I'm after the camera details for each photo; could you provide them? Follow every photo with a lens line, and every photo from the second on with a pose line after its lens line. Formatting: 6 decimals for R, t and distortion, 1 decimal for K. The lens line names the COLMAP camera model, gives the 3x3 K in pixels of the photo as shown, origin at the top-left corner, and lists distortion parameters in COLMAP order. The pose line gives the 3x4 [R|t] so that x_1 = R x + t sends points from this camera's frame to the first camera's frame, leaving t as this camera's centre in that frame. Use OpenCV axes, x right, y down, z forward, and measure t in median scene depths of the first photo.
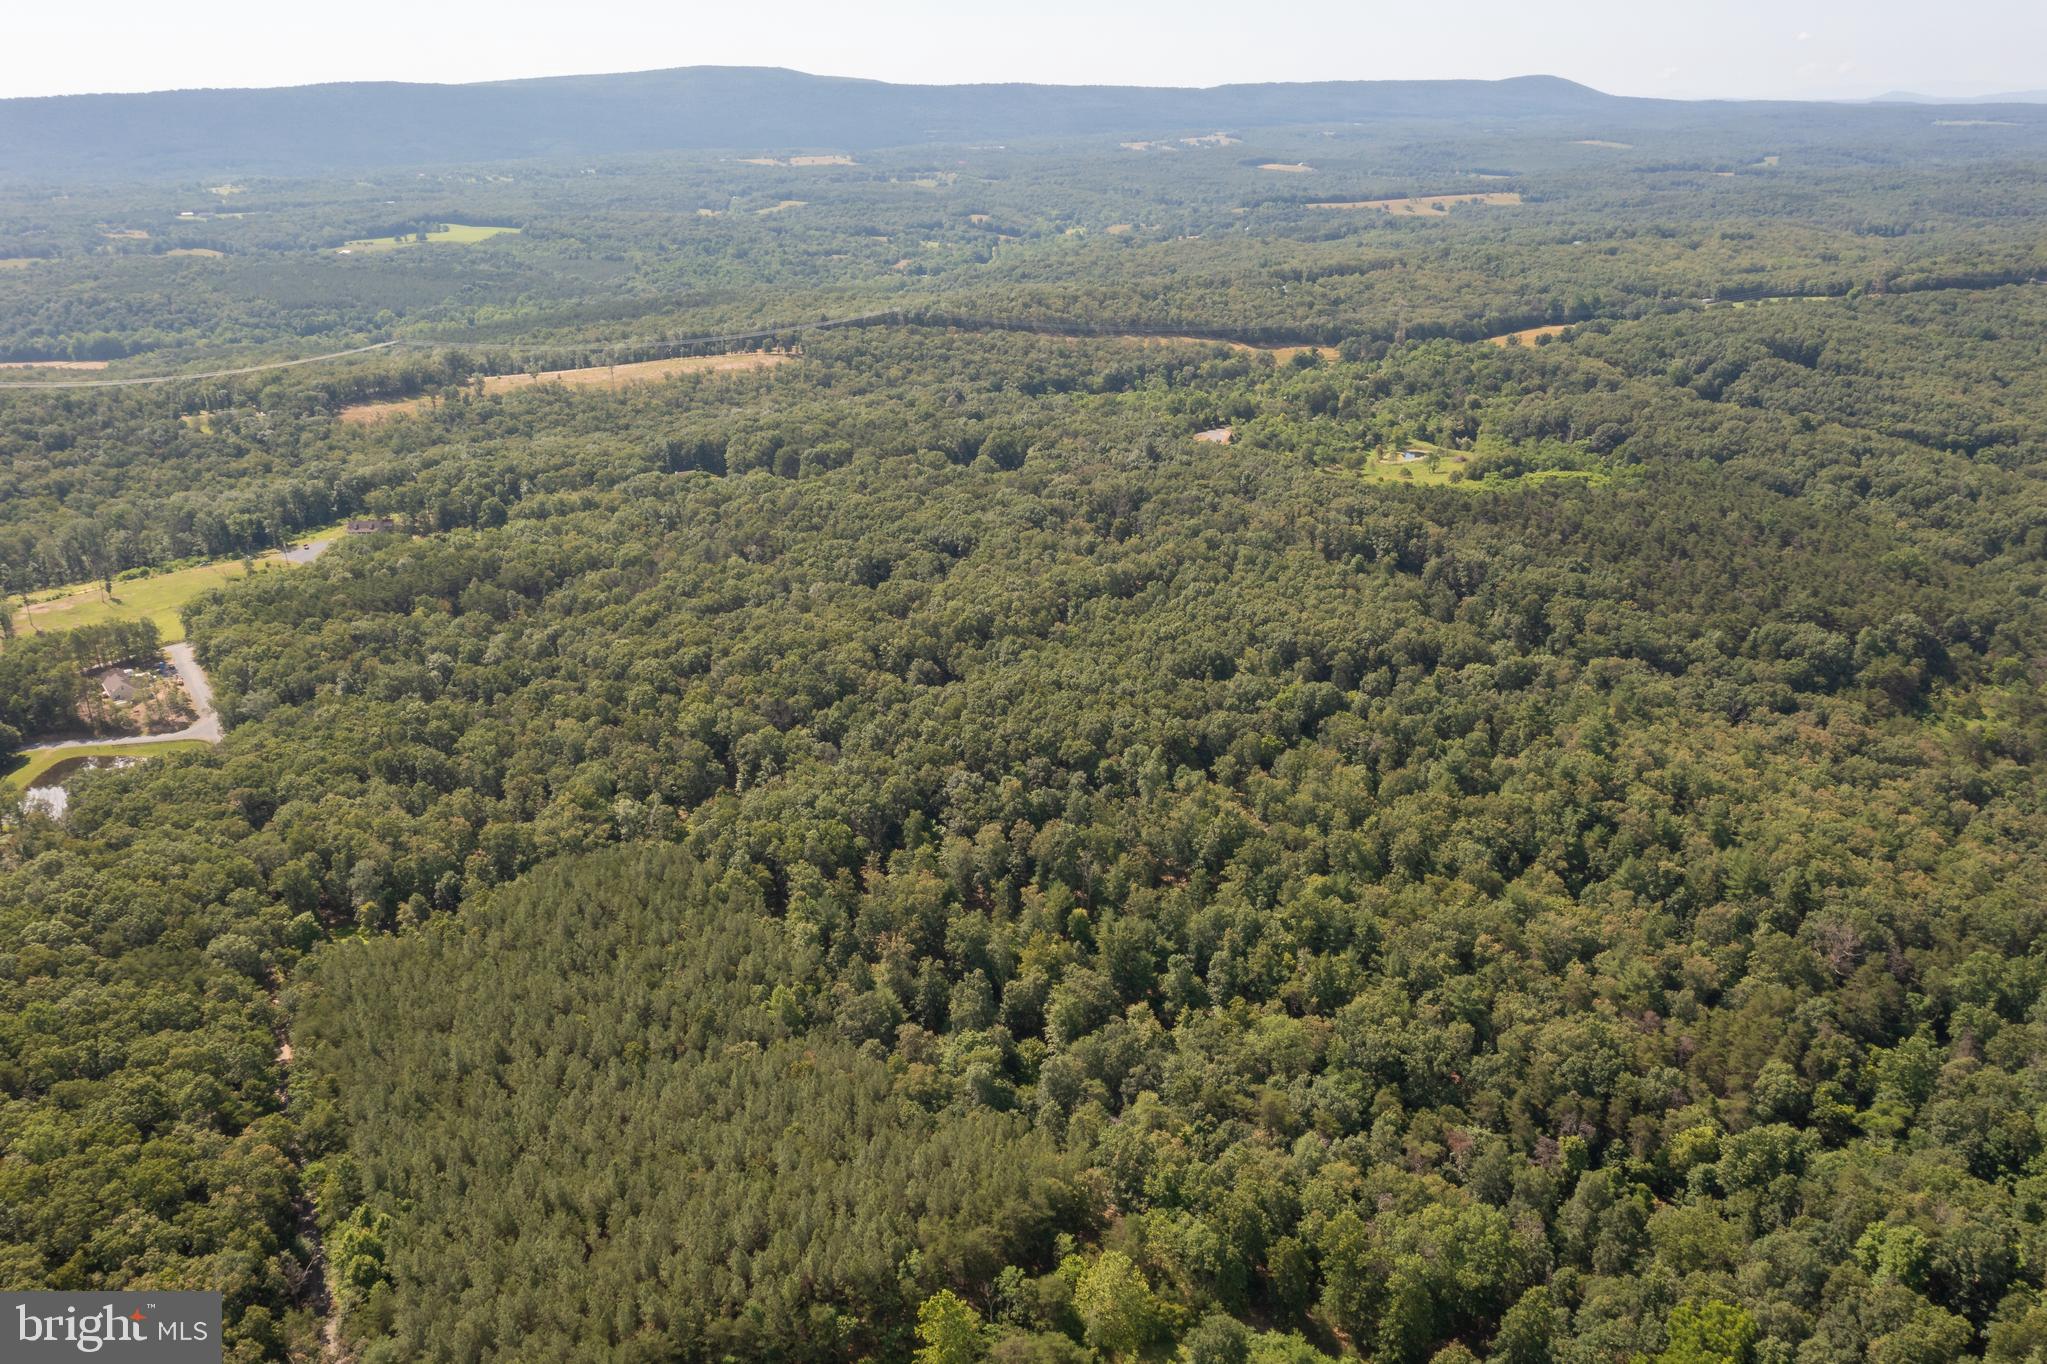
lens RADIAL K [[1661.3, 0, 1029.7], [0, 1661.3, 682.2], [0, 0, 1]] dist [-0.012258, 0.011438]
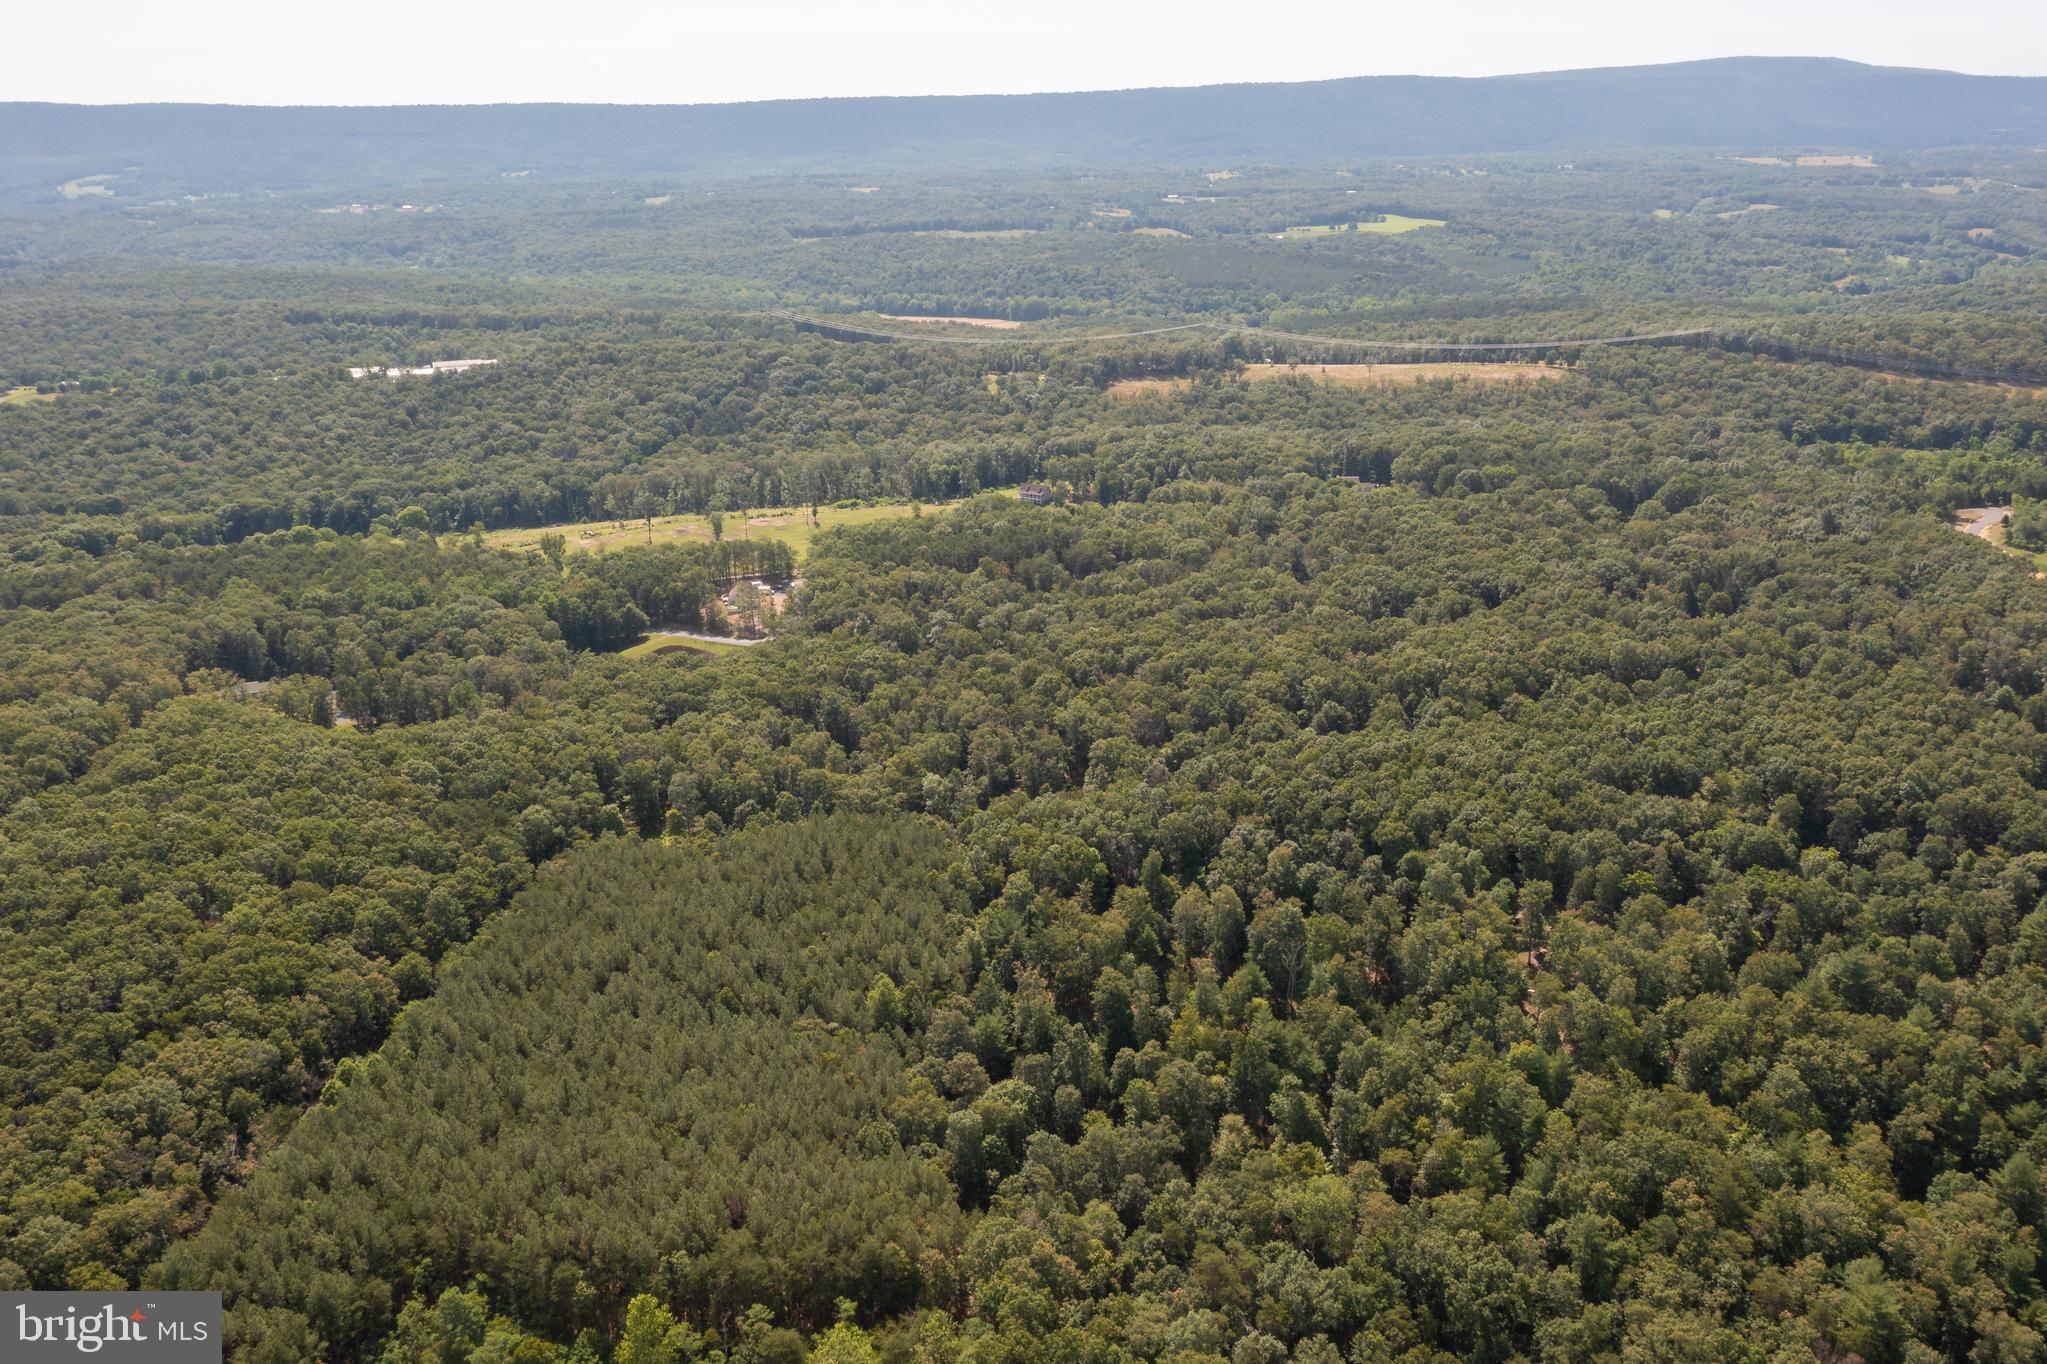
lens RADIAL K [[1661.3, 0, 1029.7], [0, 1661.3, 682.2], [0, 0, 1]] dist [-0.012258, 0.011438]
pose [[0.822515, 0.188948, -0.536440, 0.146440], [-0.186581, 0.980647, 0.059327, -0.024280], [0.537268, 0.051292, 0.841851, 0.062342]]
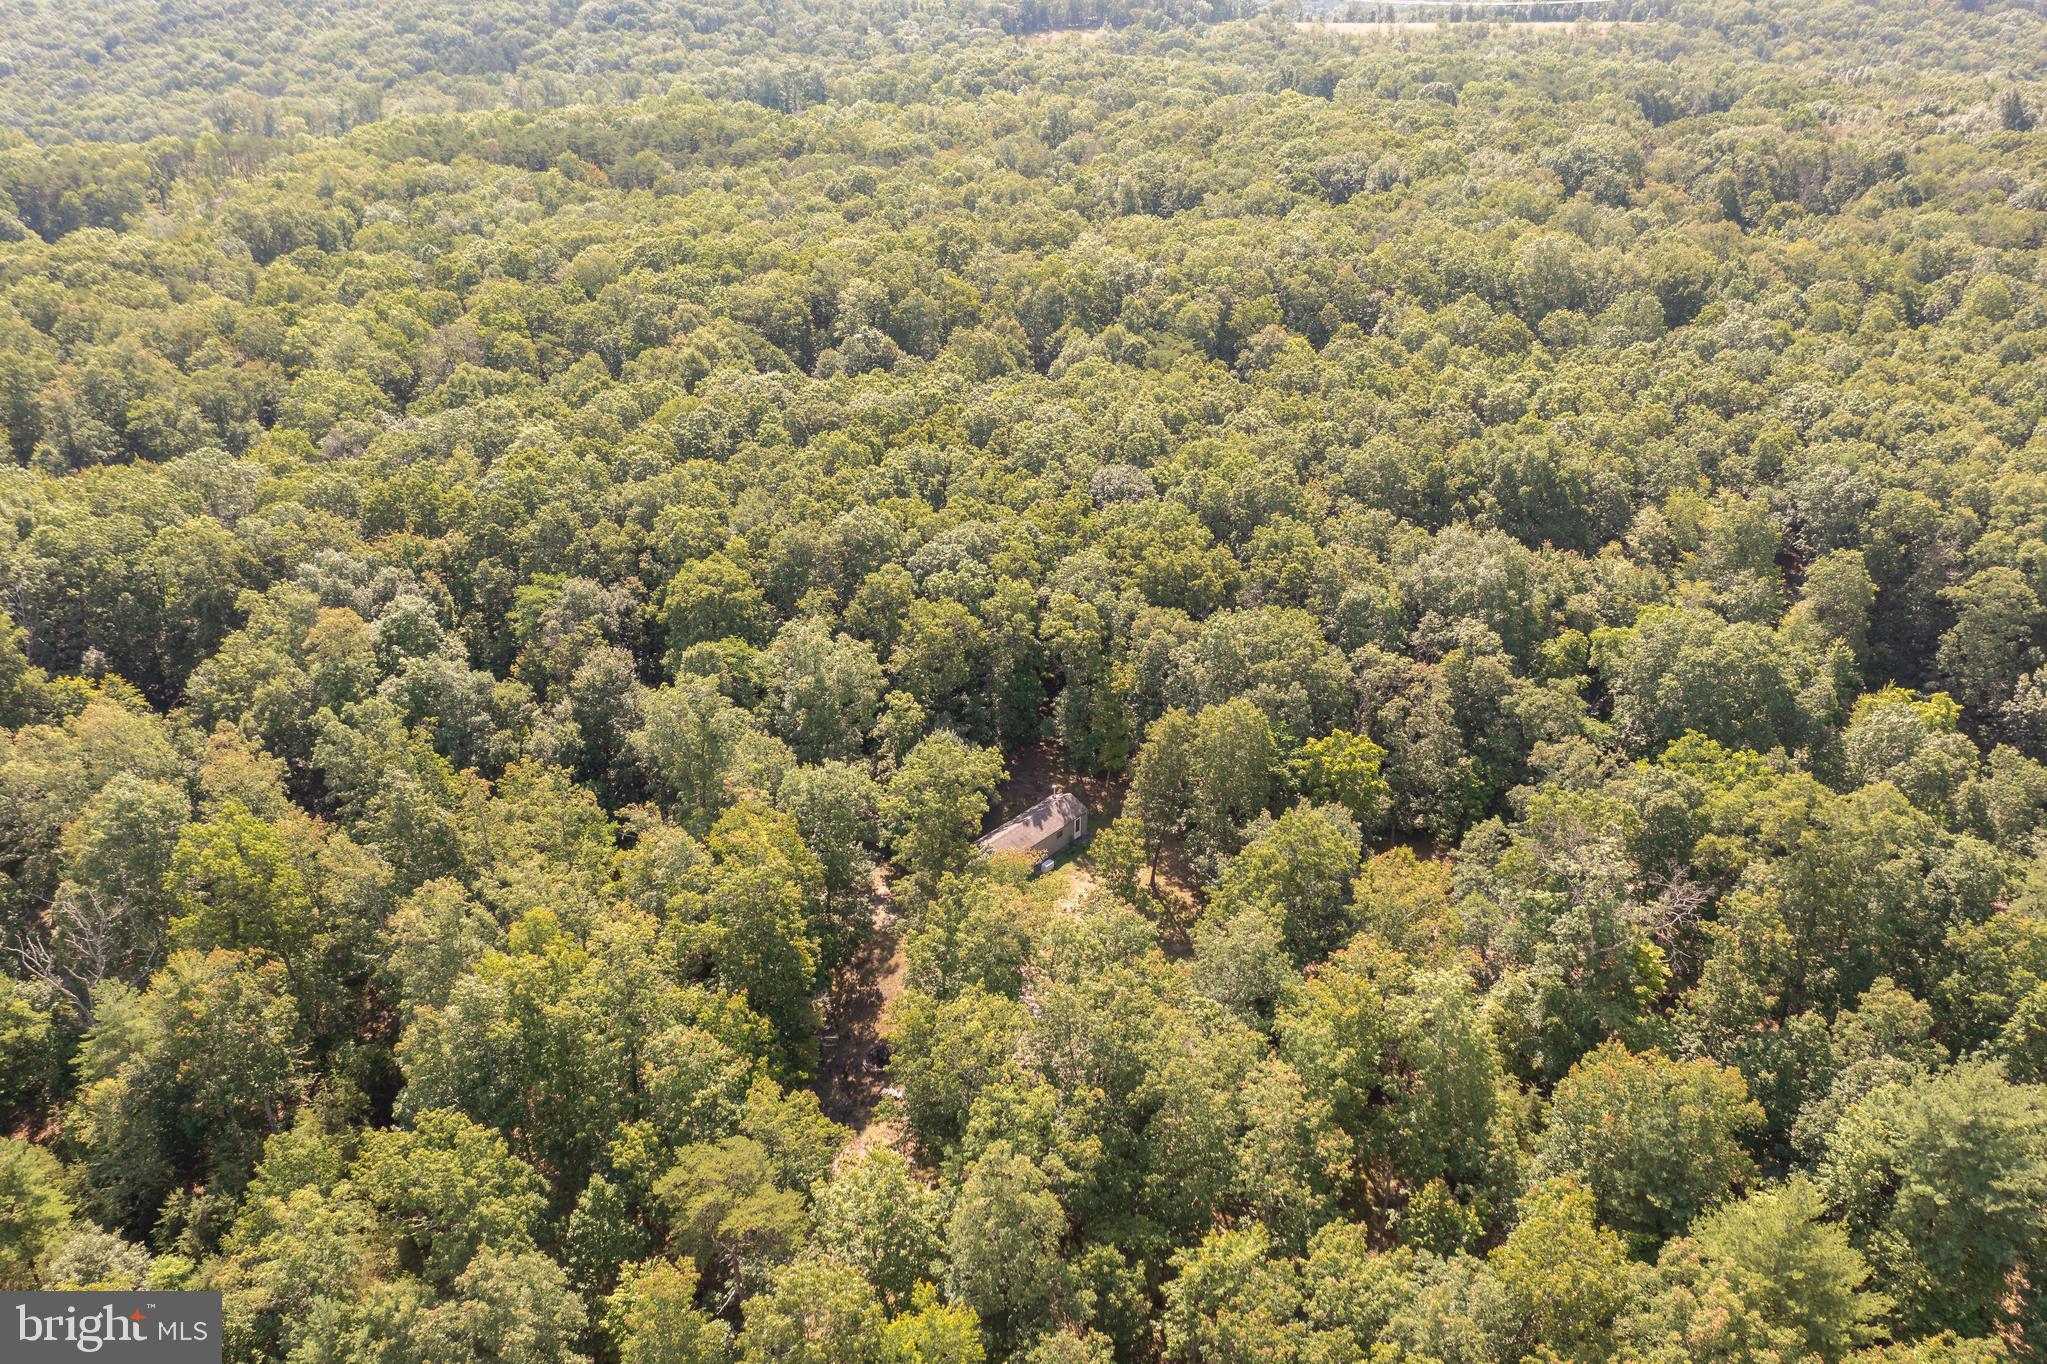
lens RADIAL K [[1627.0, 0, 1089.5], [0, 1627.0, 681.1], [0, 0, 1]] dist [-0.007488, -0.012968]
pose [[0.781836, 0.285406, -0.554325, 0.118580], [-0.225332, 0.958327, 0.175600, -0.006622], [0.581341, -0.012384, 0.813565, 0.346989]]
